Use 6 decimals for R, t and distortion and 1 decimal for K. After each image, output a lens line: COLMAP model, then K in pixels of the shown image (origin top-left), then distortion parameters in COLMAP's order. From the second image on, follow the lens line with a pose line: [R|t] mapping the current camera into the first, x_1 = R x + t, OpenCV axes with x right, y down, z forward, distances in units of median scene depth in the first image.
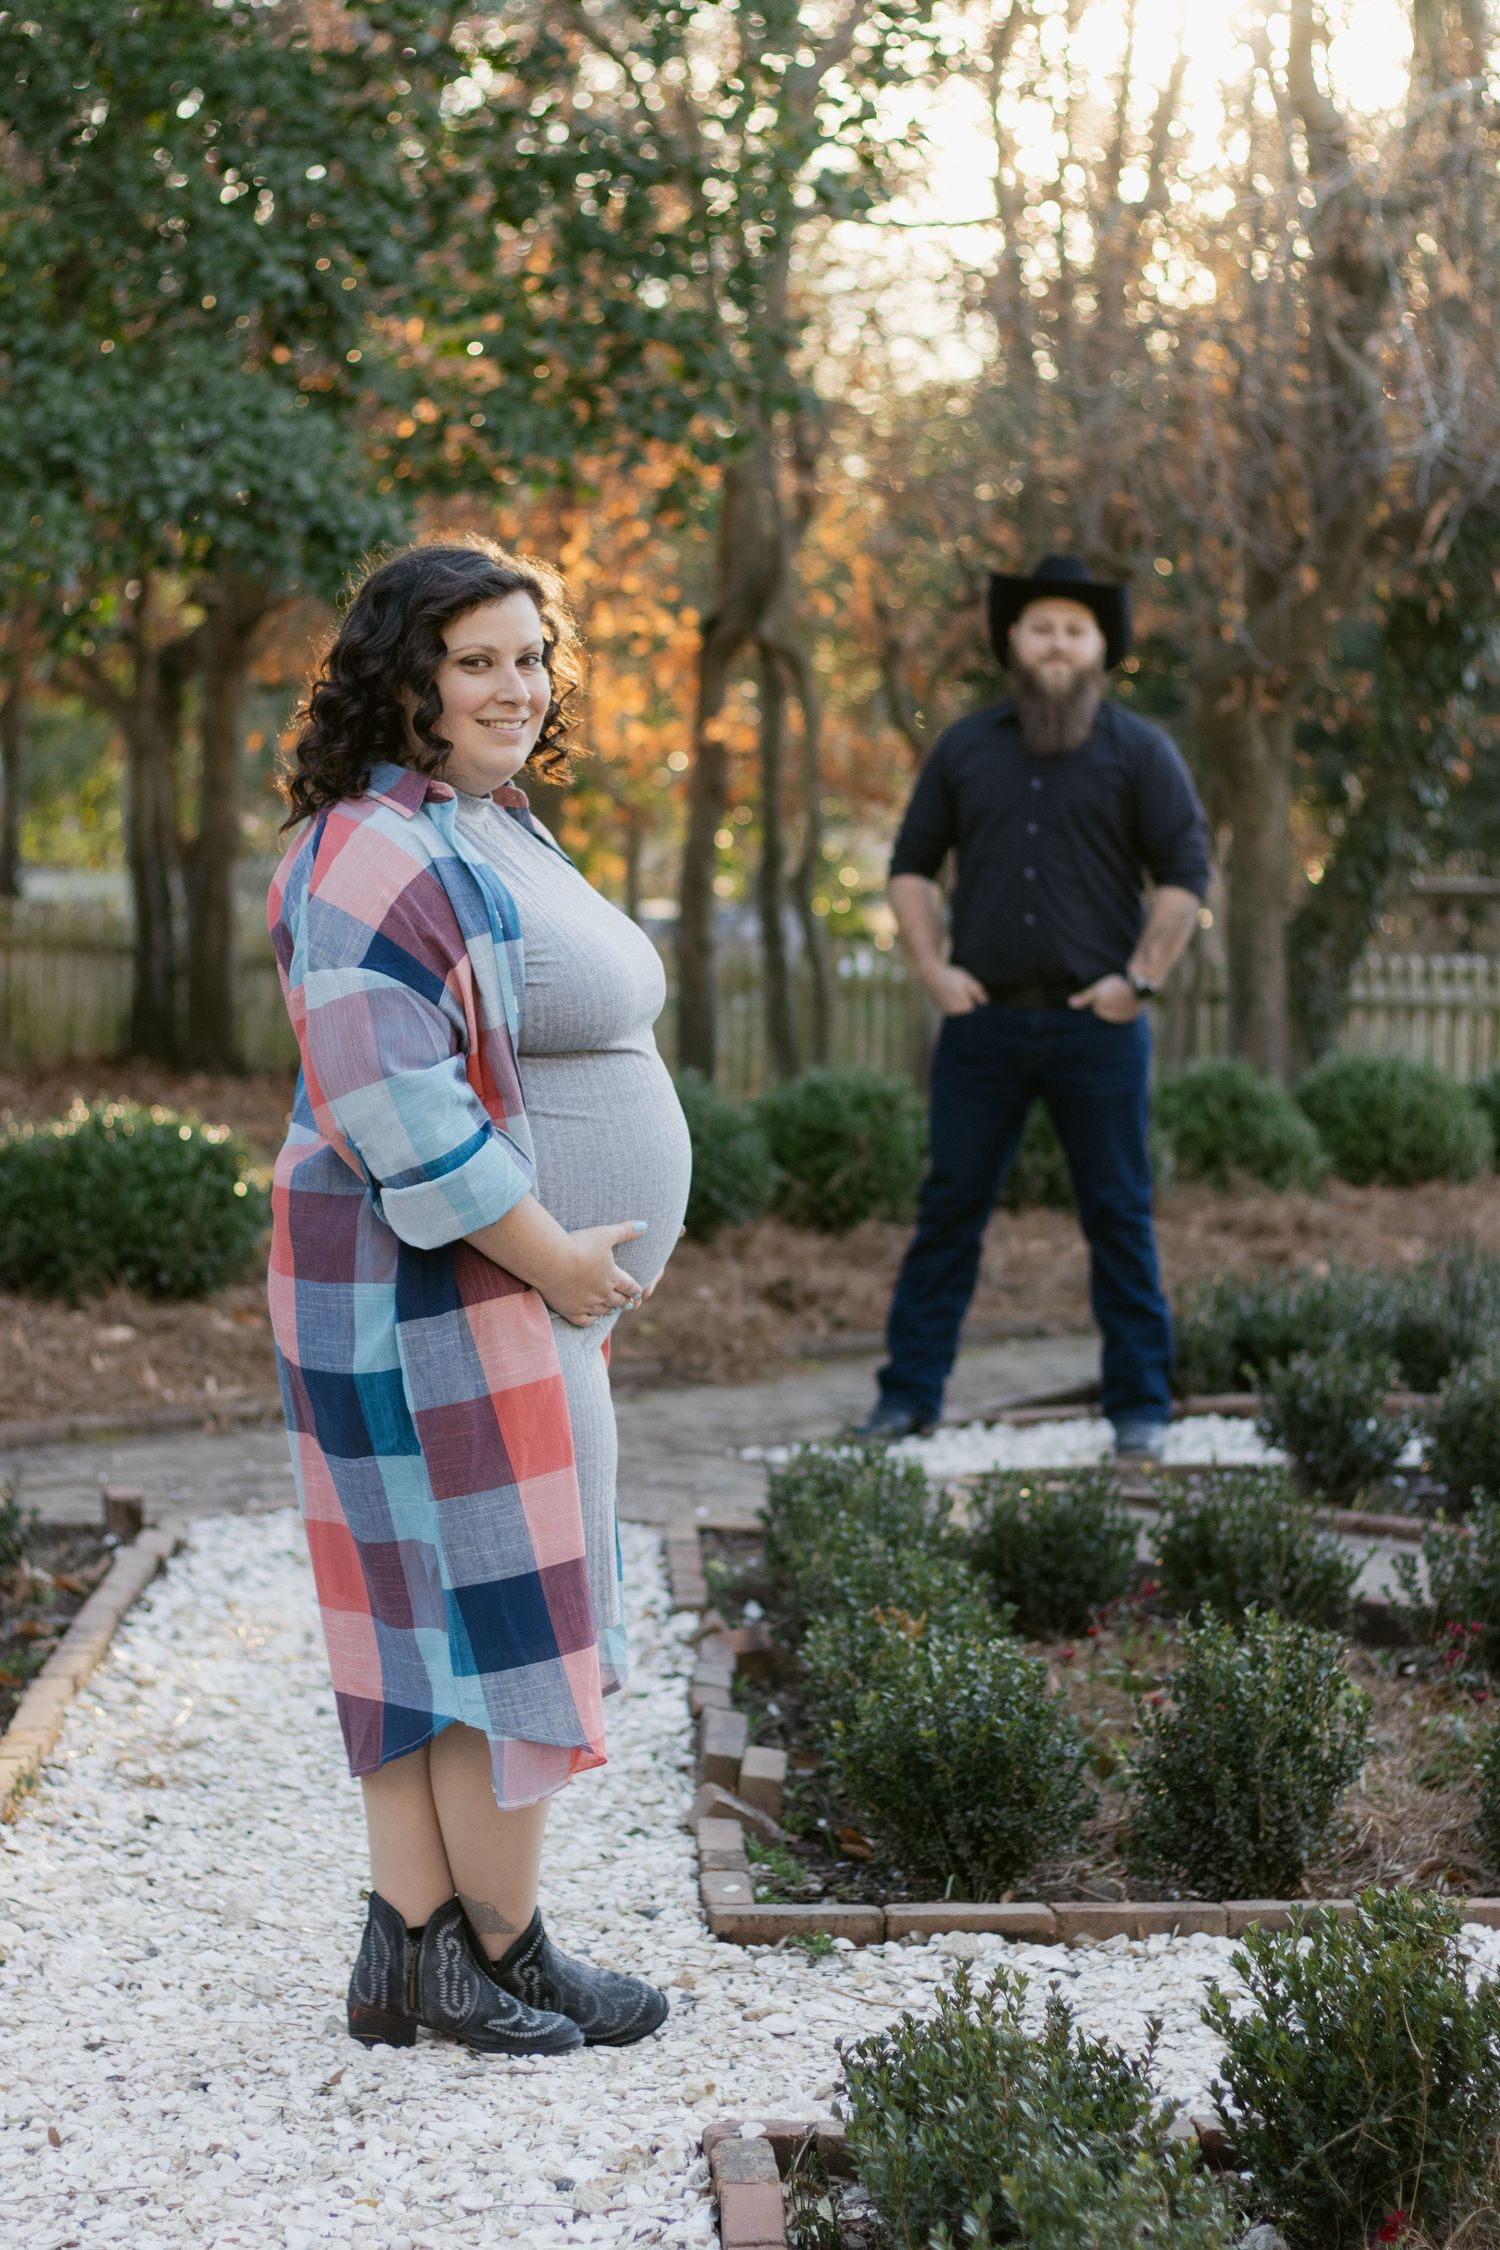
lens RADIAL K [[5227.2, 0, 750.0], [0, 5227.2, 1125.0], [0, 0, 1]] dist [-0.022911, 0.320992]
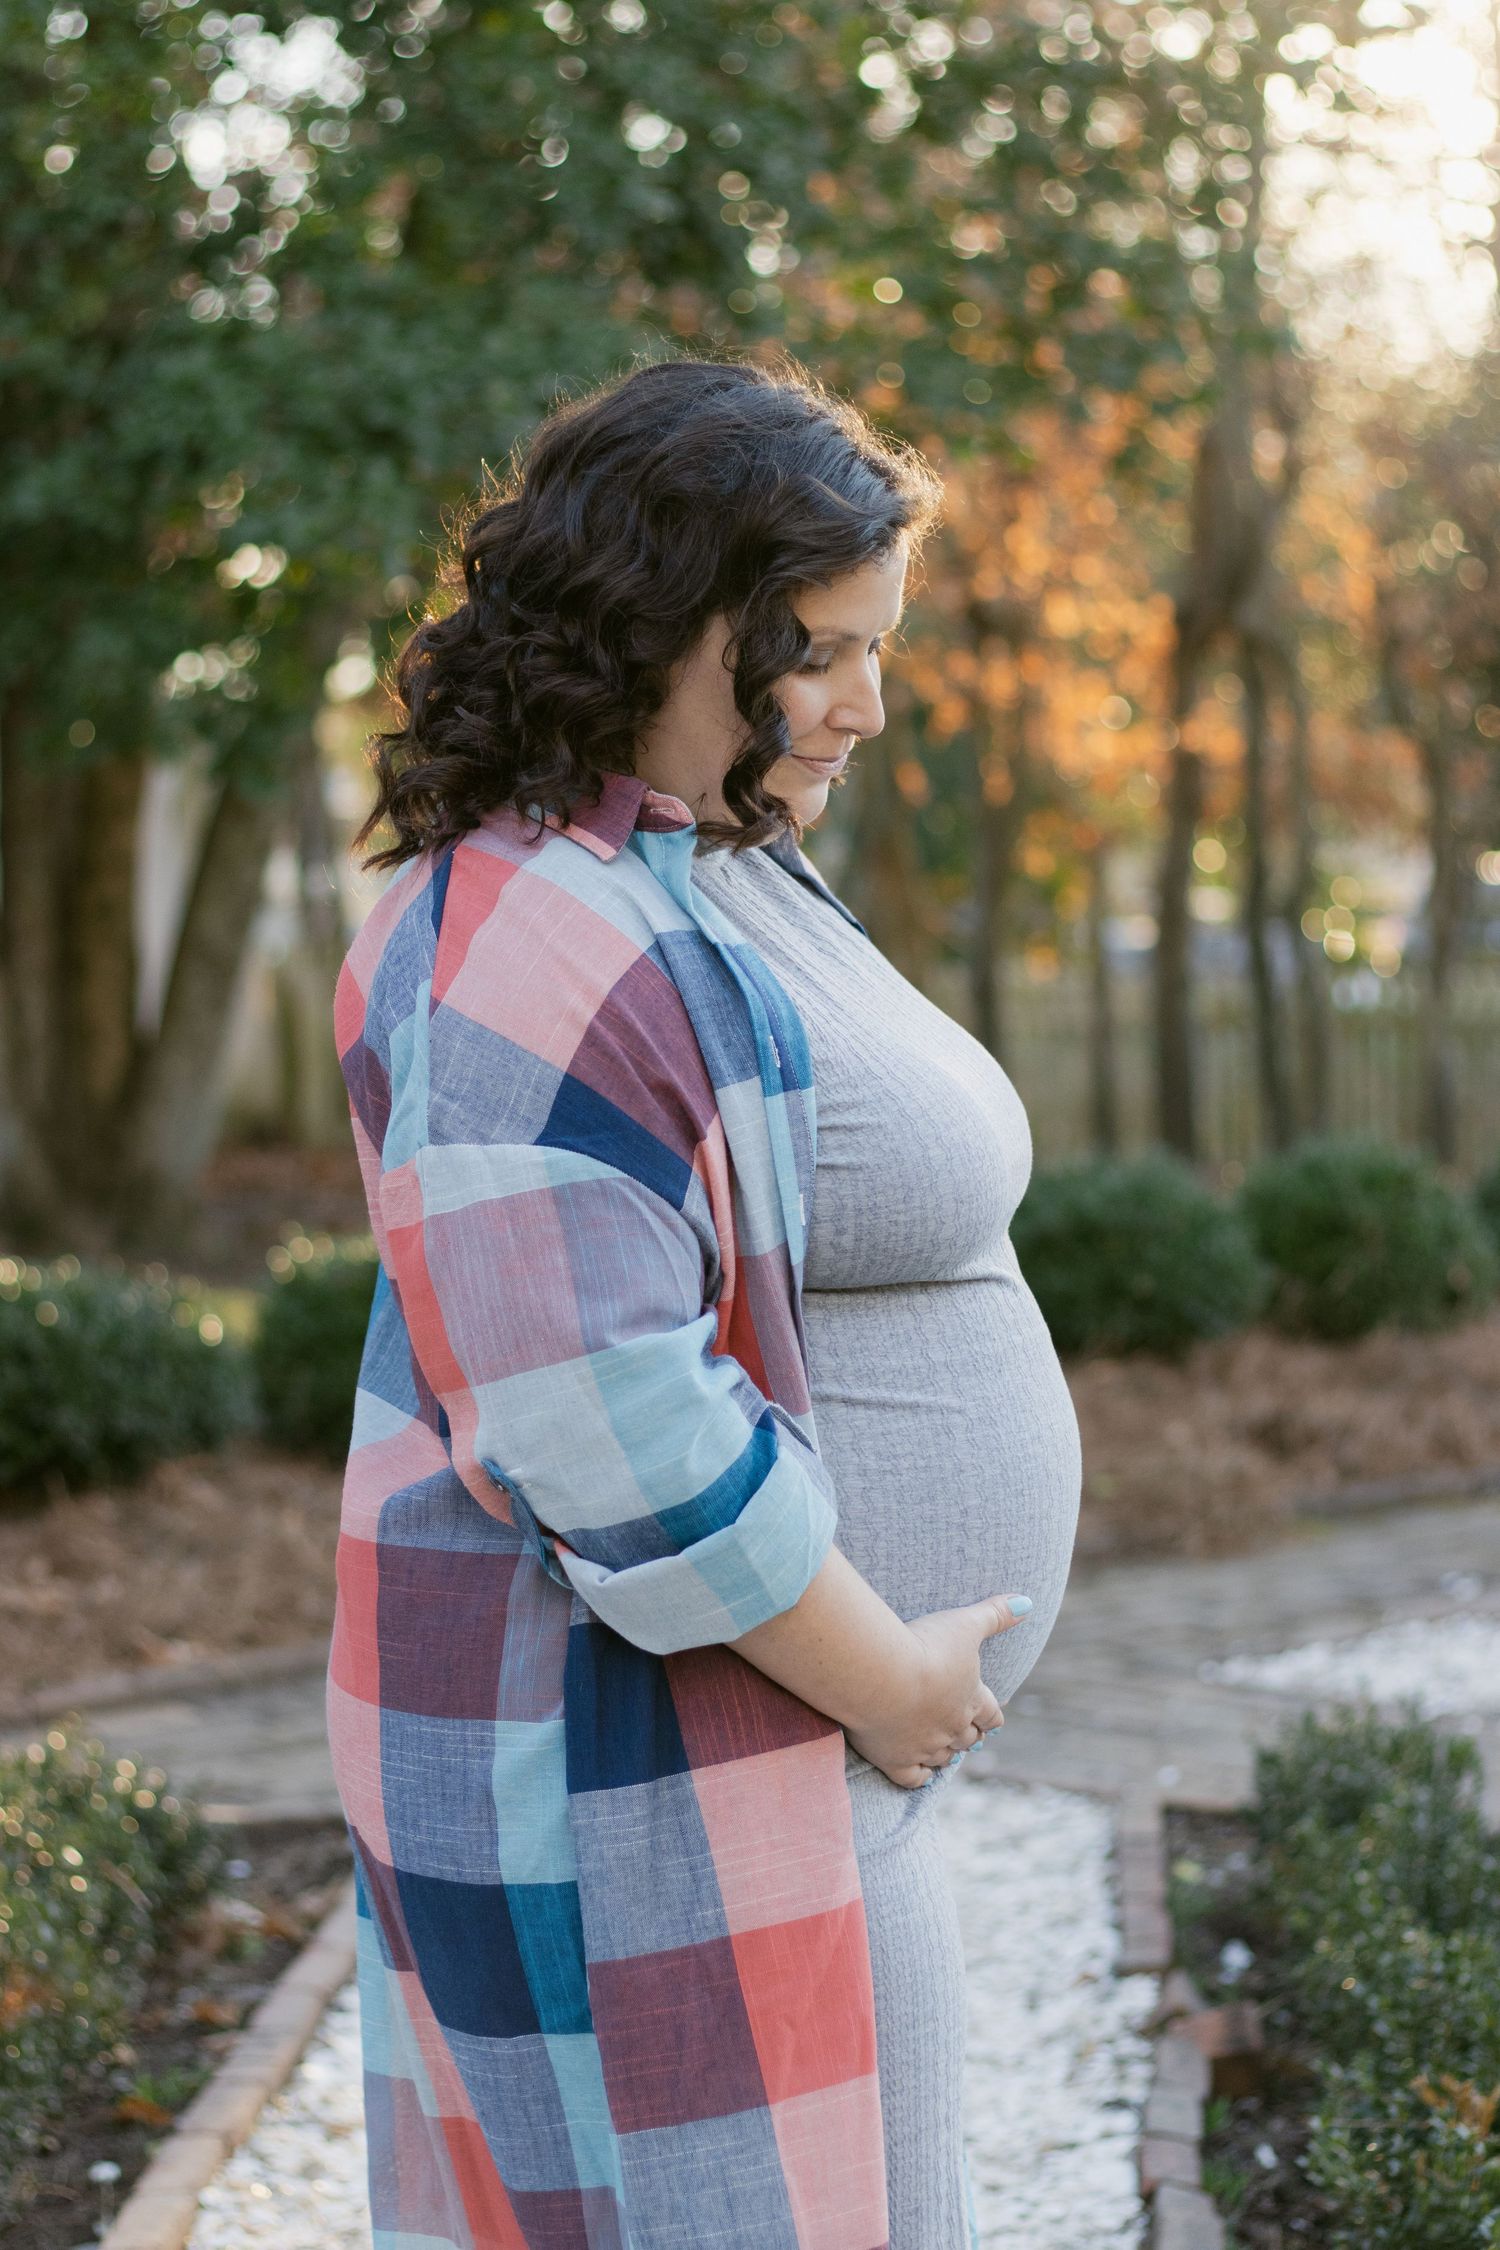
lens RADIAL K [[5319.6, 0, 750.0], [0, 5319.6, 1125.0], [0, 0, 1]] dist [-0.325075, 5.273466]
pose [[0.995494, -0.017523, -0.093196, 0.004179], [0.017291, 0.999845, -0.003300, -0.021569], [0.093240, 0.001673, 0.995642, 0.295418]]
